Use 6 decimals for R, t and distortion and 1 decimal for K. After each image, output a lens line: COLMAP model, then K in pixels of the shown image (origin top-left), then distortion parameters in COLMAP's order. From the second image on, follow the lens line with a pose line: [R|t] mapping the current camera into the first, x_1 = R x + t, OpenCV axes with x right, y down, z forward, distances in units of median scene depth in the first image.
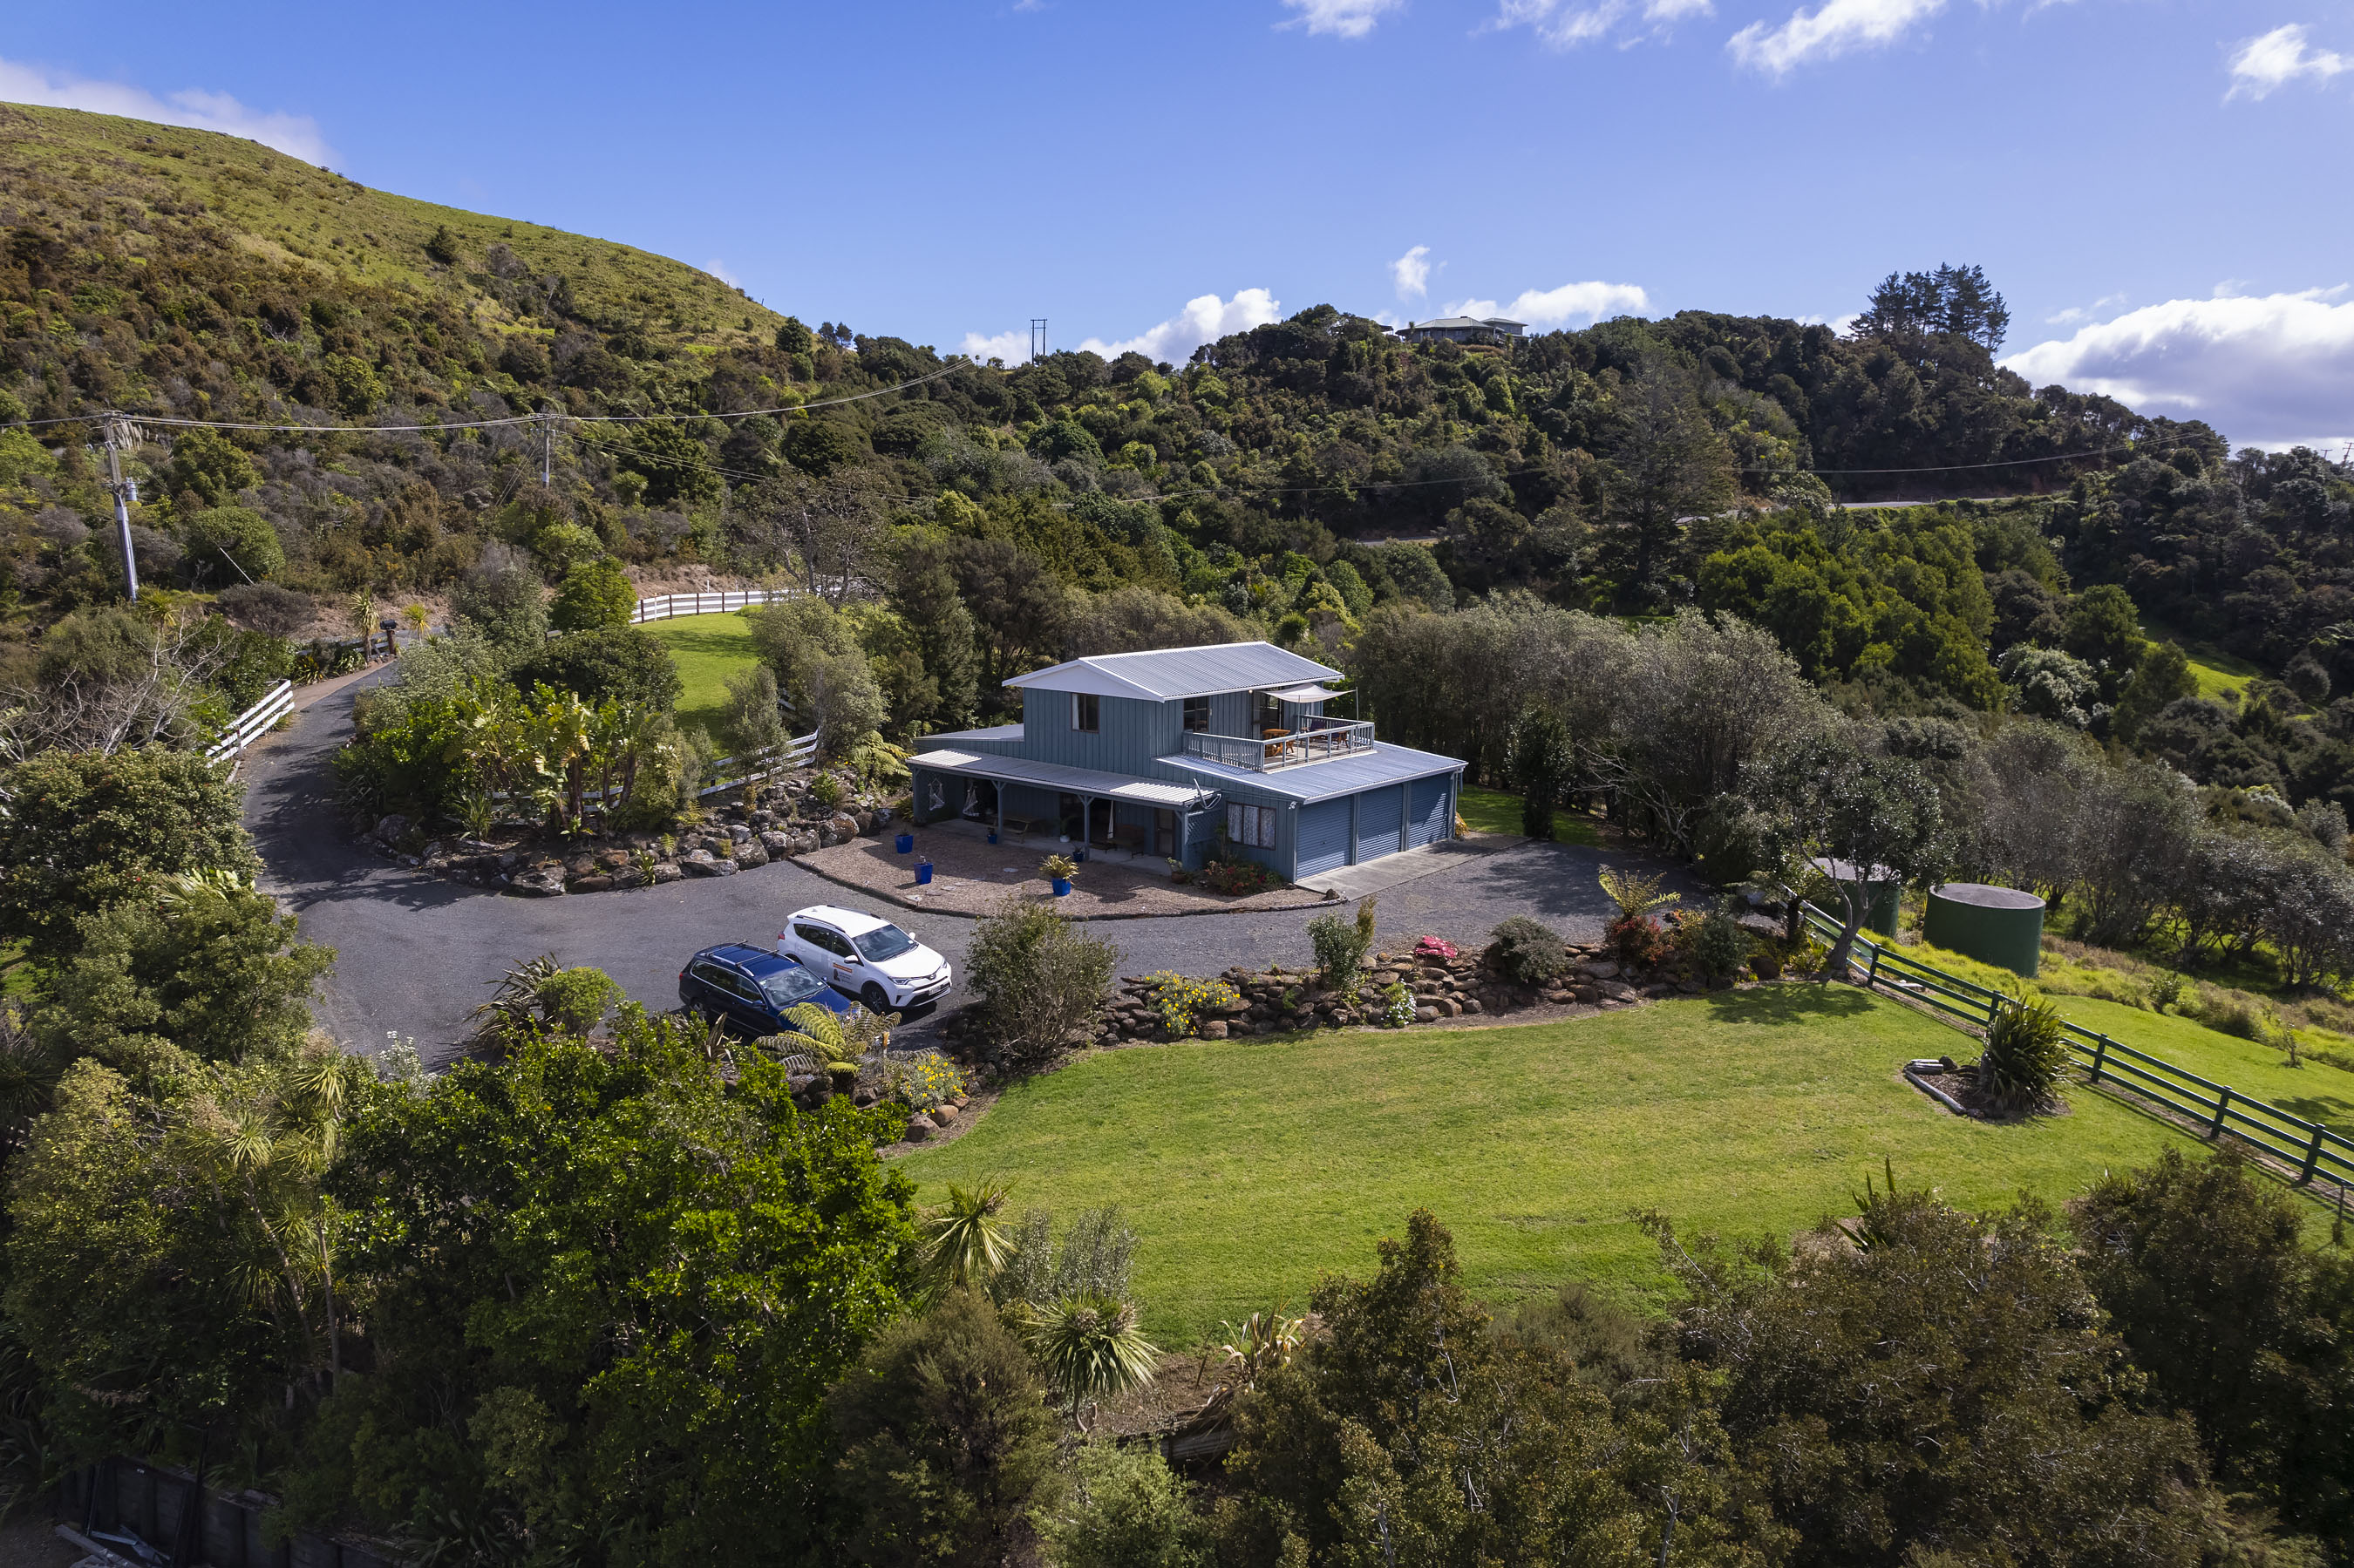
lens RADIAL K [[1507.6, 0, 1173.6], [0, 1507.6, 797.9], [0, 0, 1]] dist [-0.079460, 0.075531]
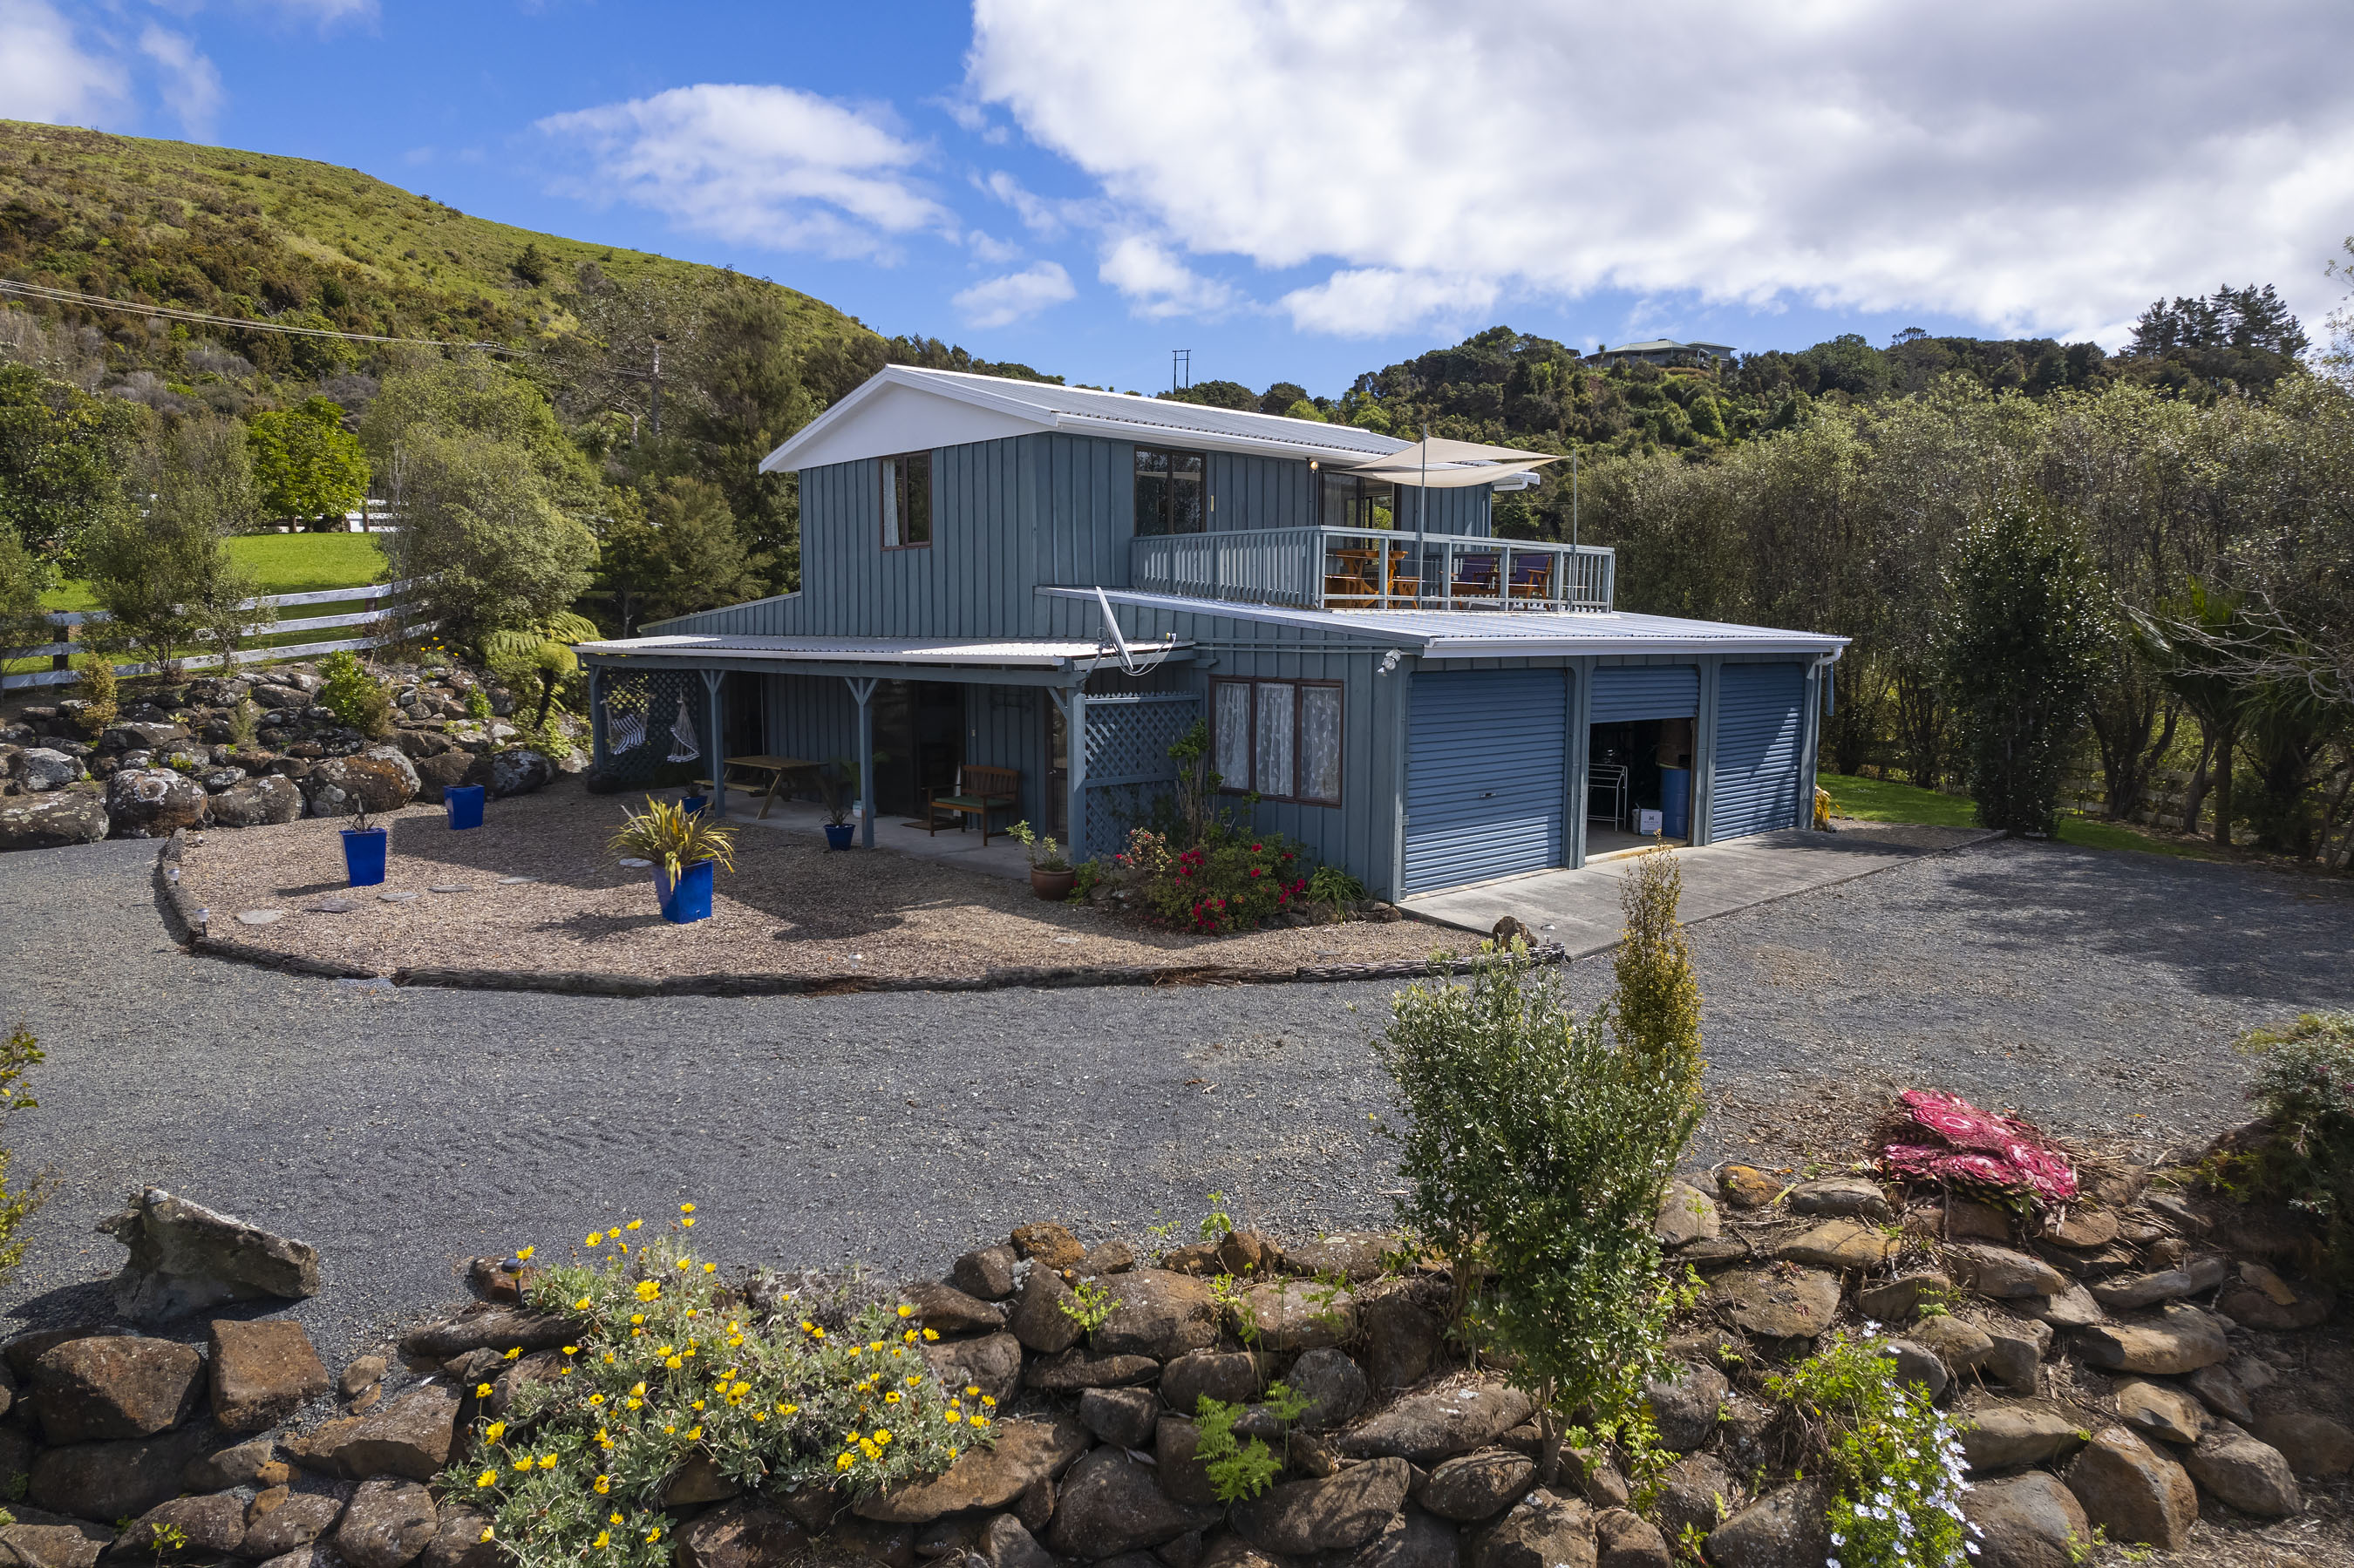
lens RADIAL K [[1507.6, 0, 1173.6], [0, 1507.6, 797.9], [0, 0, 1]] dist [-0.079460, 0.075531]
pose [[0.993284, 0.009767, -0.115293, 0.014678], [-0.017351, 0.997737, -0.064961, 0.011759], [0.114397, 0.066526, 0.991205, 0.140305]]
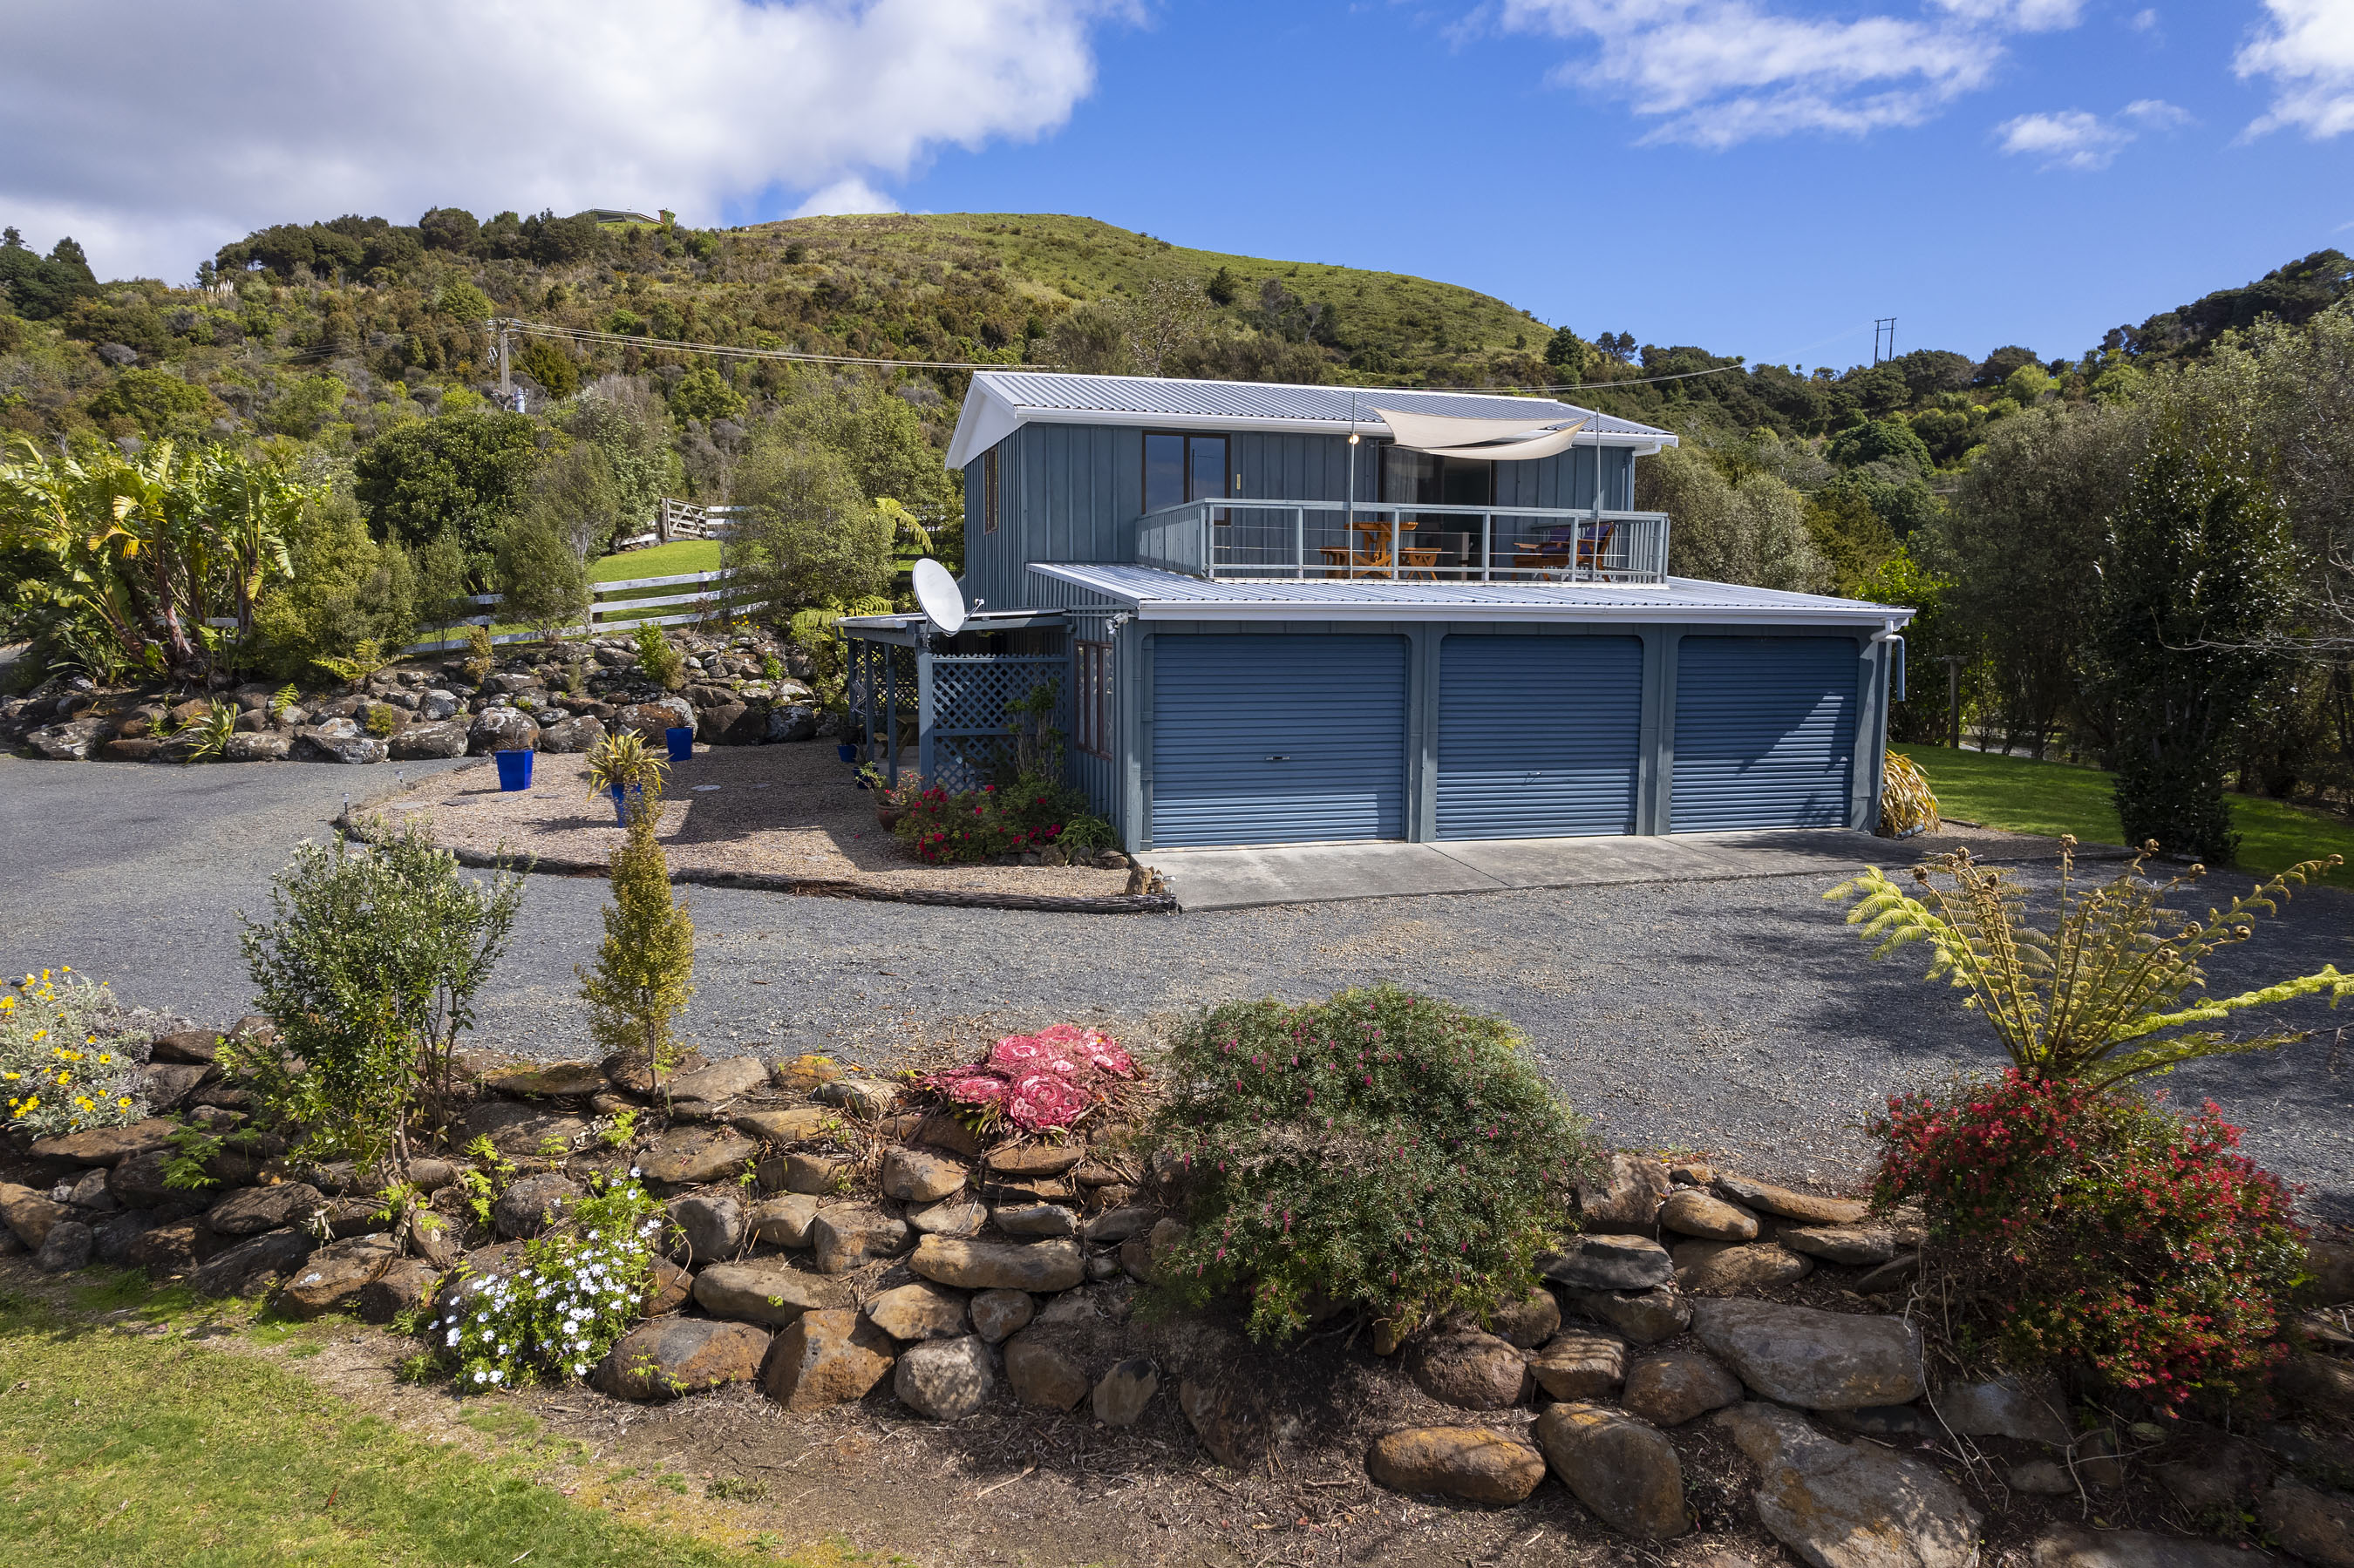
lens RADIAL K [[1507.6, 0, 1173.6], [0, 1507.6, 797.9], [0, 0, 1]] dist [-0.079460, 0.075531]
pose [[0.831879, 0.062345, -0.551444, 0.059094], [-0.097582, 0.994620, -0.034757, 0.011586], [0.546311, 0.082725, 0.833487, 0.150469]]
